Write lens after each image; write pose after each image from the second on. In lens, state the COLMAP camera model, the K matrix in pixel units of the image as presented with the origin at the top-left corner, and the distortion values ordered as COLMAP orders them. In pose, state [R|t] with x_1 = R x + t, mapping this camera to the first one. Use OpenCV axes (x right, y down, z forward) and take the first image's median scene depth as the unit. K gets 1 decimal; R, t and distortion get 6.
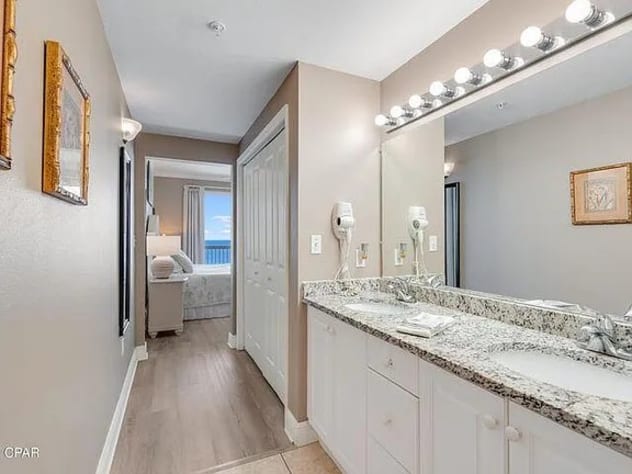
lens RADIAL K [[316.8, 0, 314.7], [0, 316.8, 238.4], [0, 0, 1]] dist [-0.002423, 0.000123]
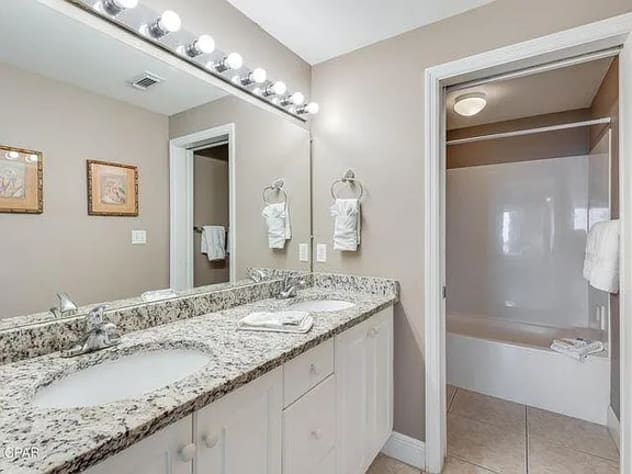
lens RADIAL K [[316.8, 0, 314.7], [0, 316.8, 238.4], [0, 0, 1]] dist [-0.002423, 0.000123]
pose [[-0.521378, -0.023272, 0.853008, -0.434837], [-0.007426, 0.999714, 0.022735, -0.001917], [-0.853293, 0.005519, -0.521402, 1.192732]]
